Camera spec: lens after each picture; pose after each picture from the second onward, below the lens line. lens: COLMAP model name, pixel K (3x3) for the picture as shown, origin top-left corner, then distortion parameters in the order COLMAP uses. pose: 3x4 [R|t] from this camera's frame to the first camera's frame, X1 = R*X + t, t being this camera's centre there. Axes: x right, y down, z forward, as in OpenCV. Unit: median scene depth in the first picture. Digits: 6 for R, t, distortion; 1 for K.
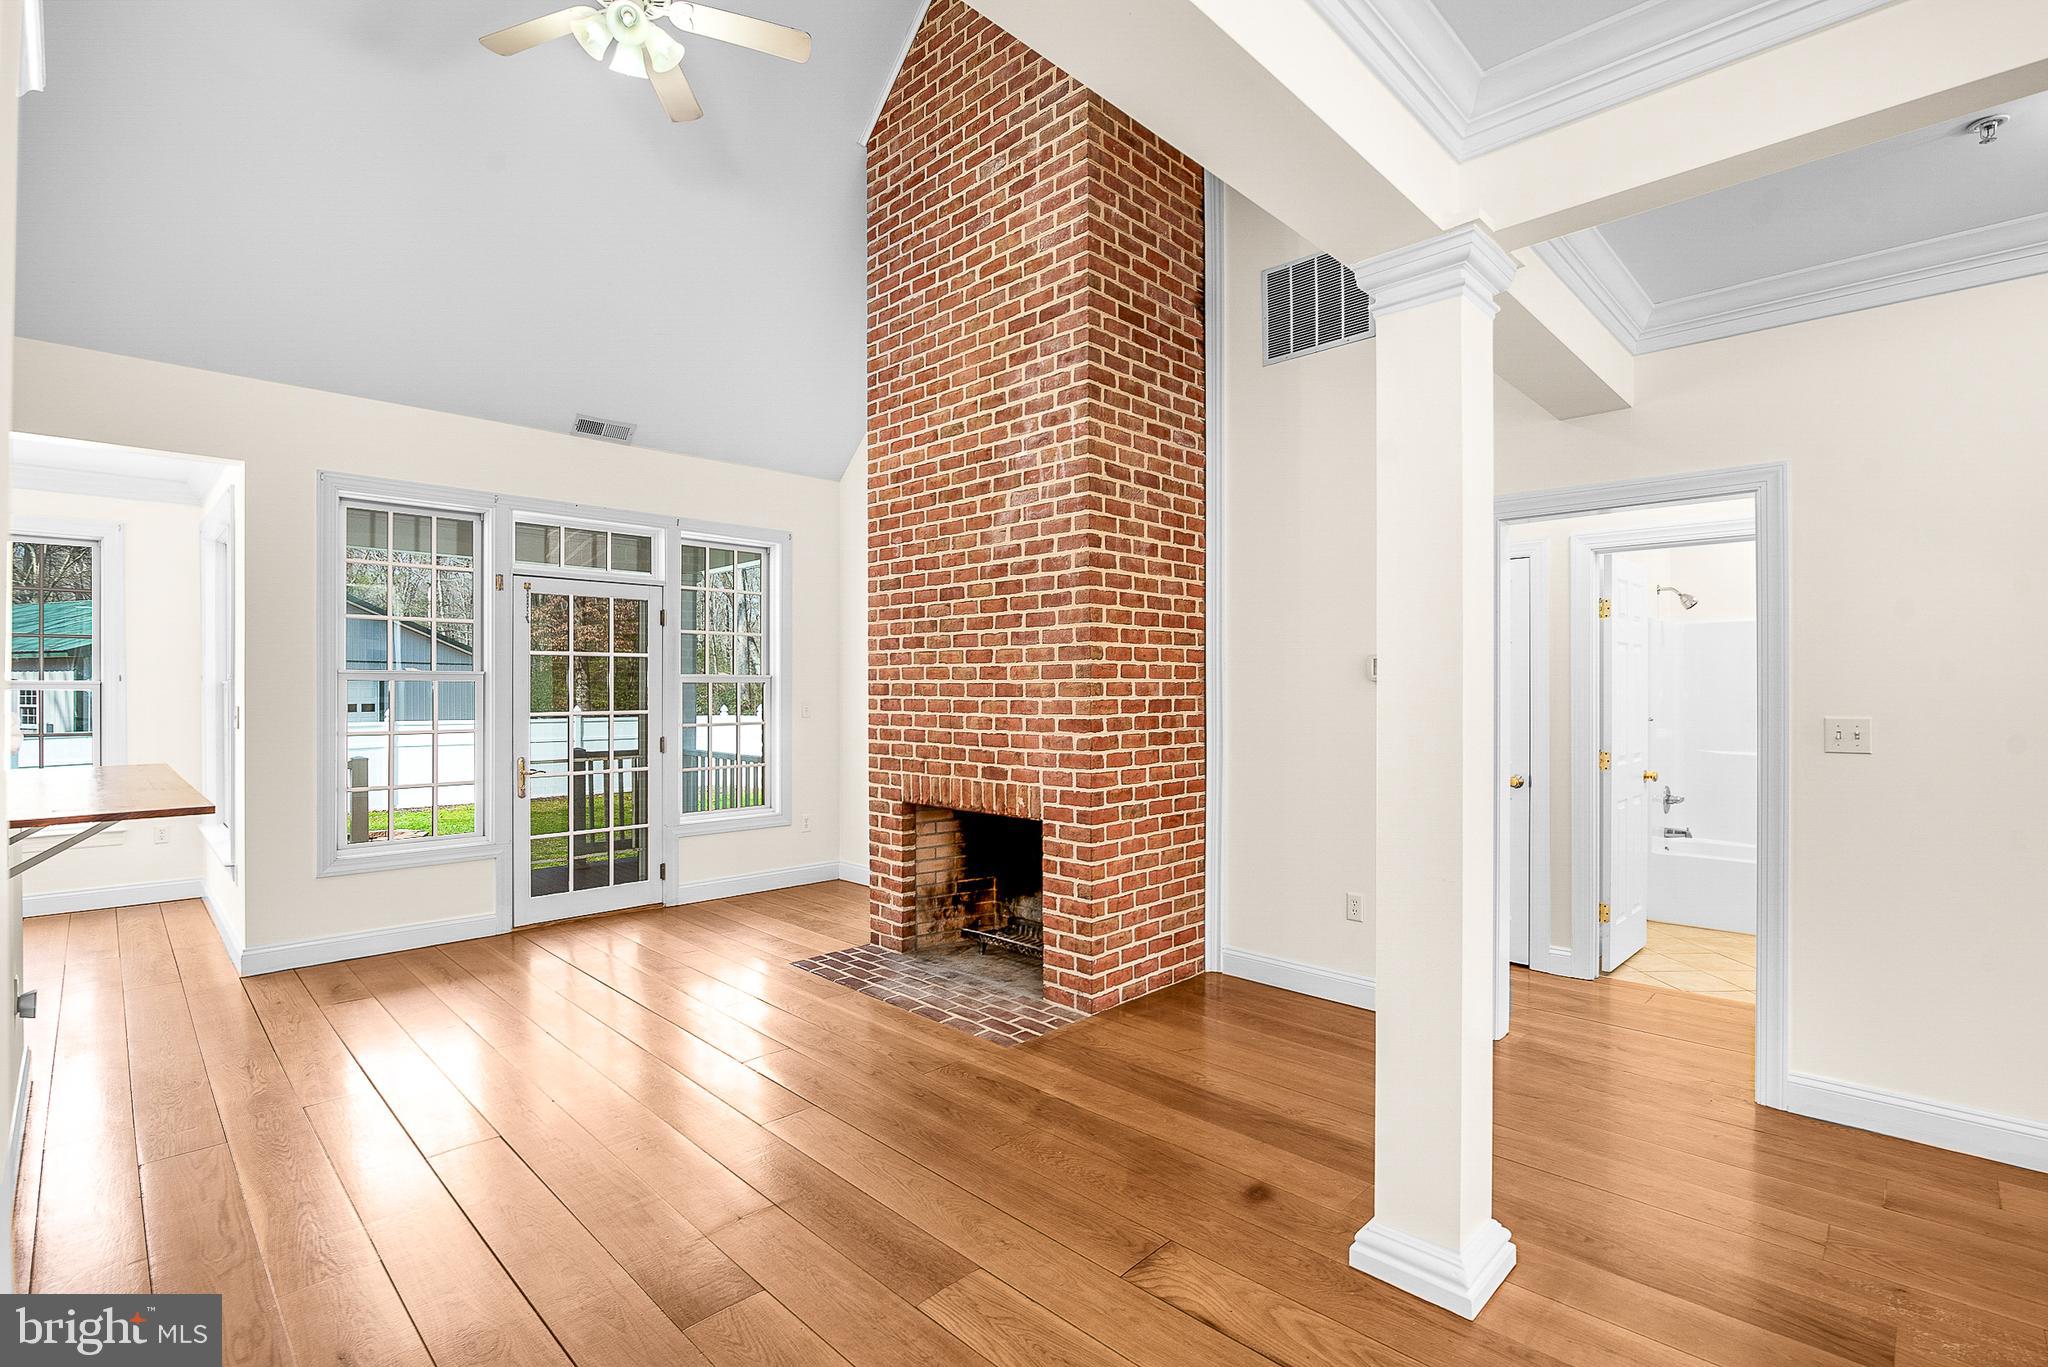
lens RADIAL K [[938.6, 0, 1023.1], [0, 938.6, 687.4], [0, 0, 1]] dist [-0.013257, 0.001809]
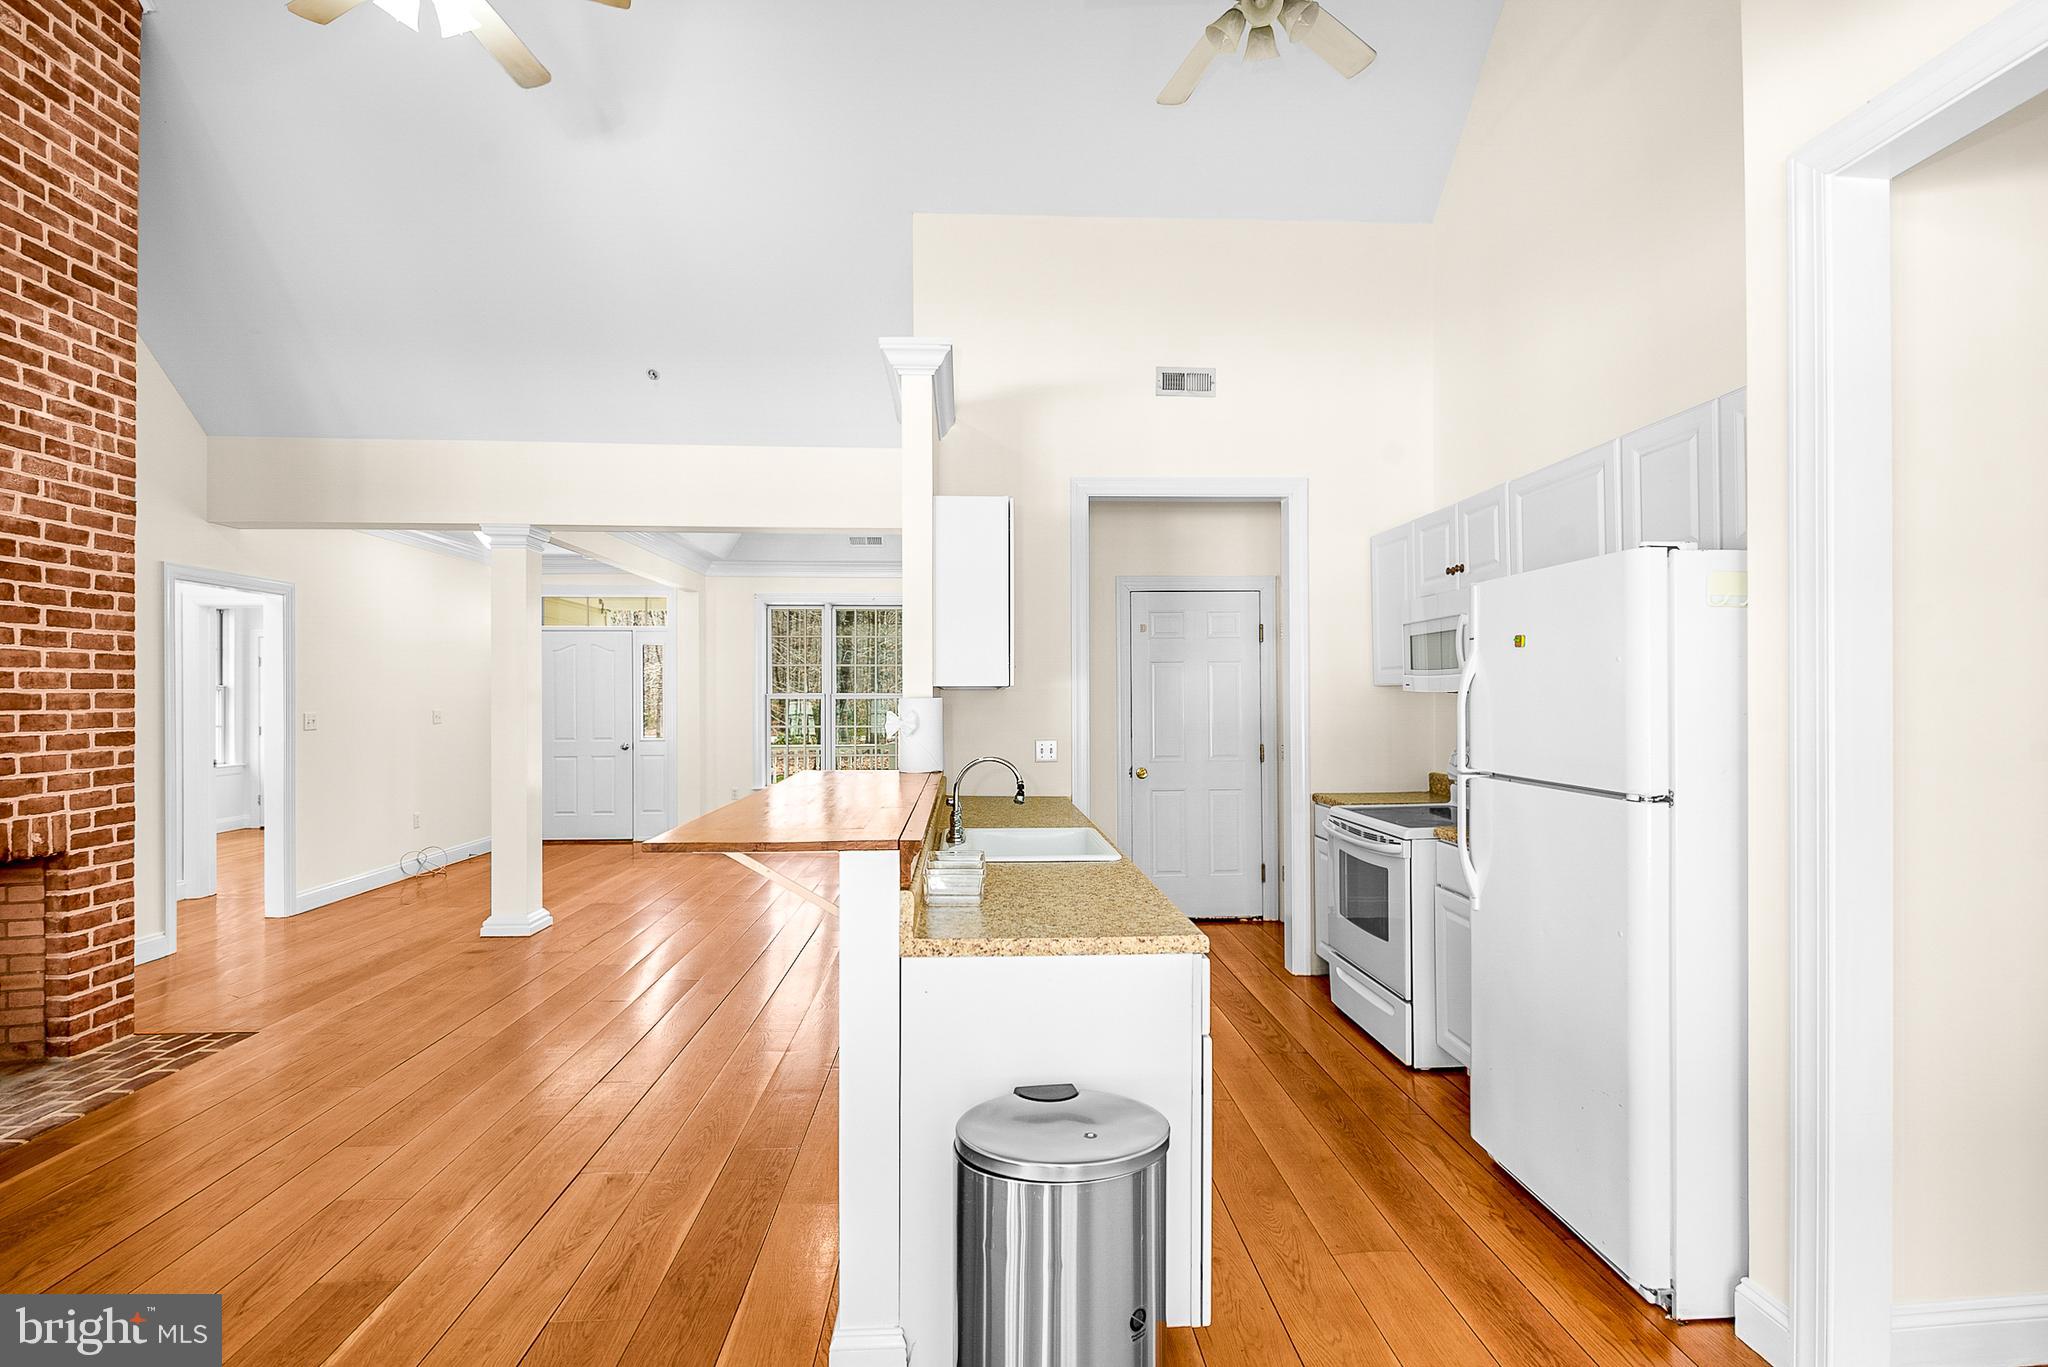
lens RADIAL K [[938.6, 0, 1031.0], [0, 938.6, 696.0], [0, 0, 1]] dist [-0.013257, 0.001809]
pose [[-0.745947, 0.001478, 0.666004, -1.170780], [0.000252, 0.999998, -0.001936, -0.000334], [-0.666006, -0.001276, -0.745946, 1.013129]]
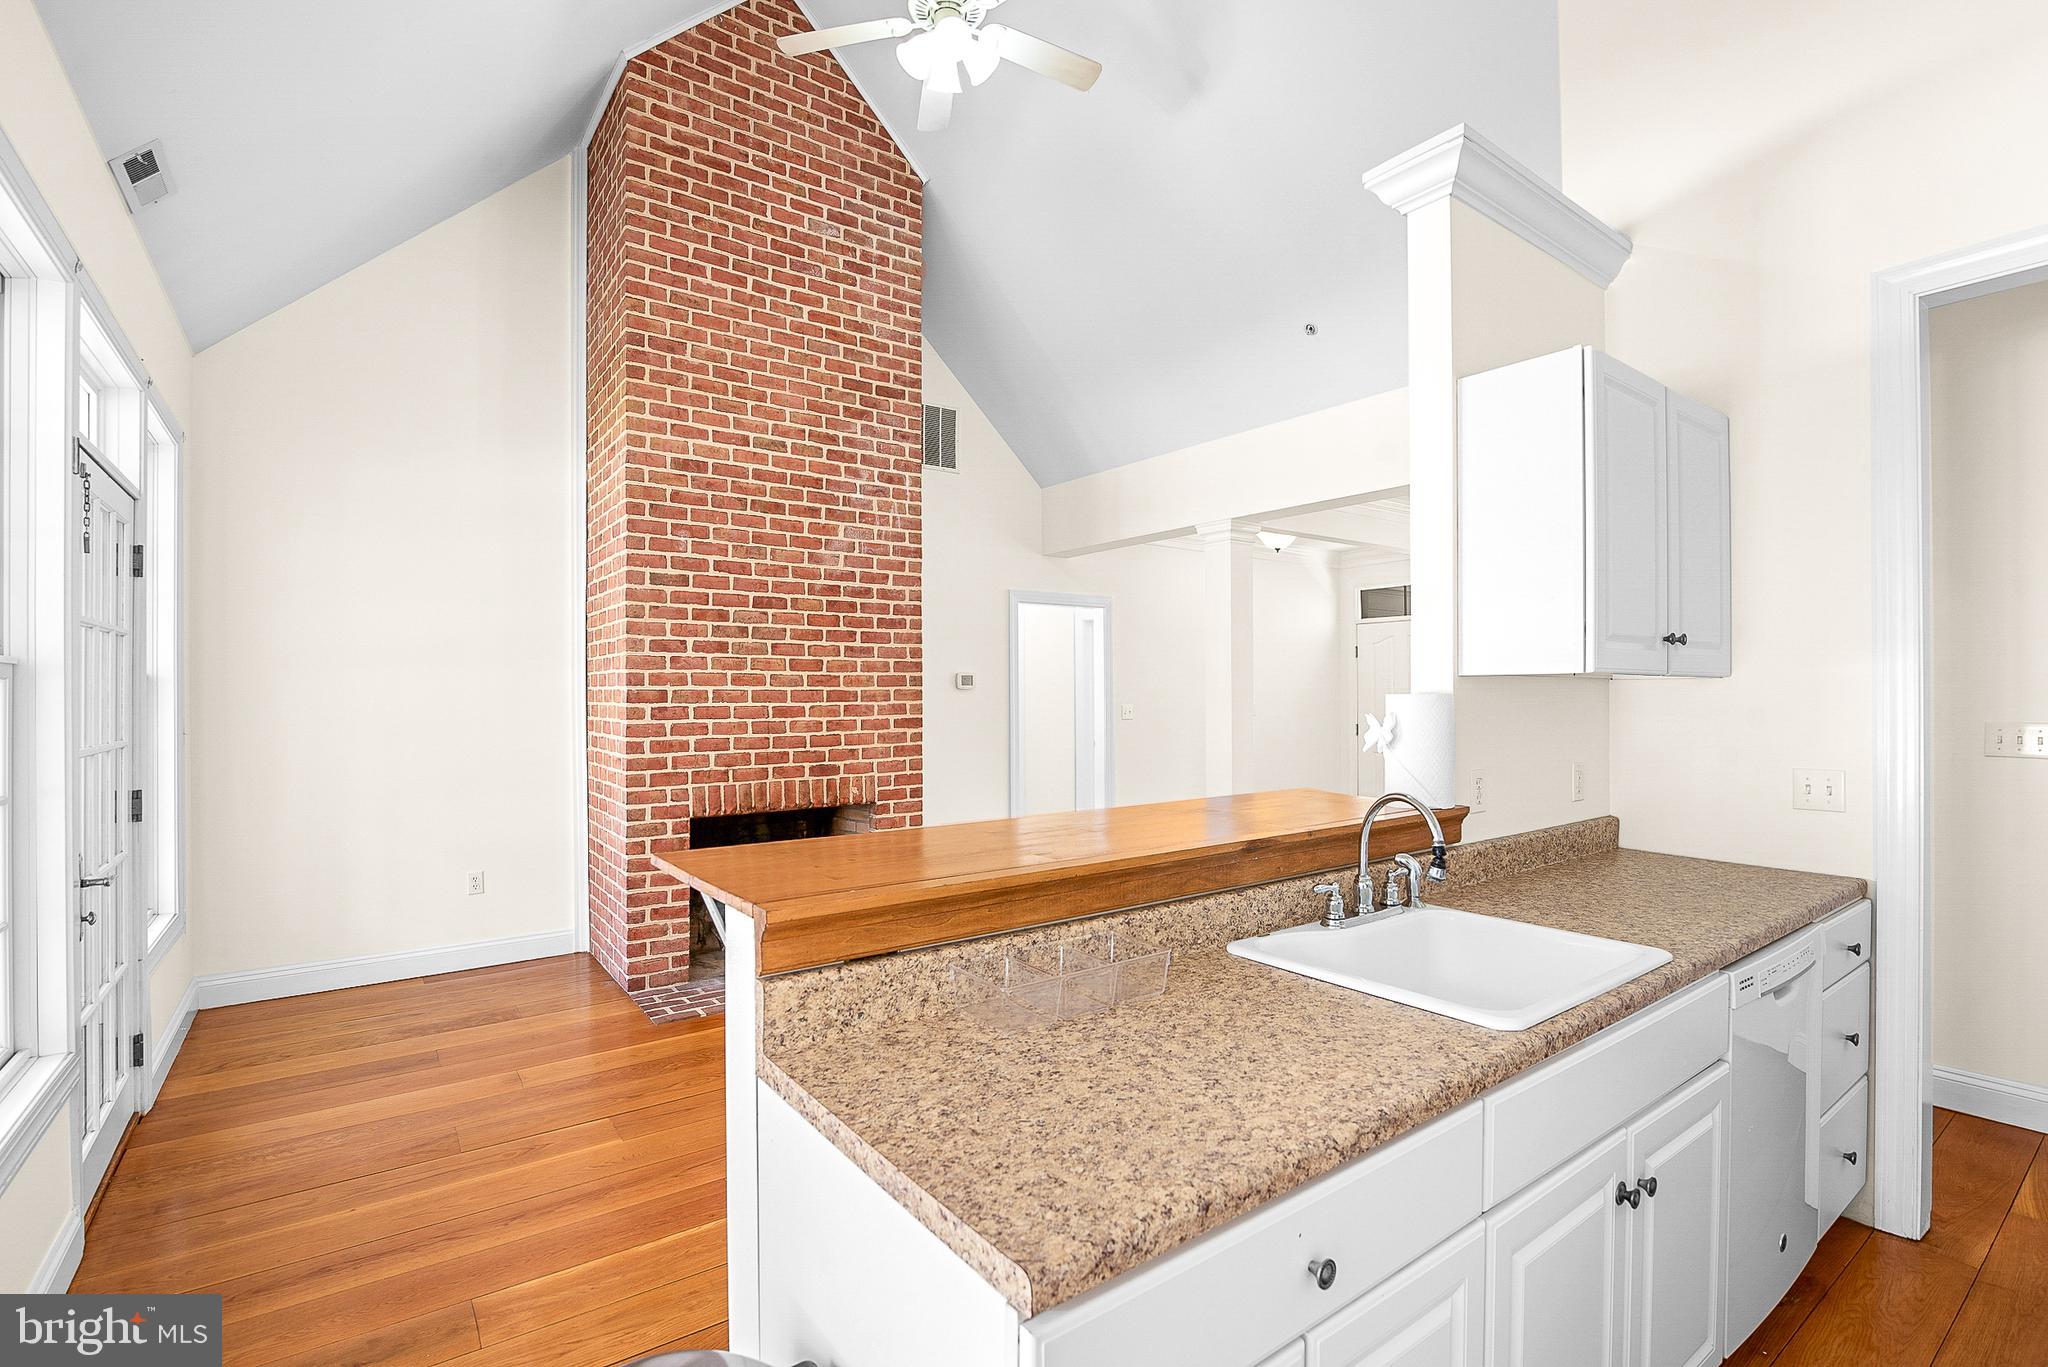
lens RADIAL K [[938.6, 0, 1027.6], [0, 938.6, 689.4], [0, 0, 1]] dist [-0.013257, 0.001809]
pose [[0.156735, 0.002255, 0.987638, -1.116785], [0.001589, 0.999996, -0.002535, -0.001825], [-0.987639, 0.001966, 0.156731, 0.594728]]
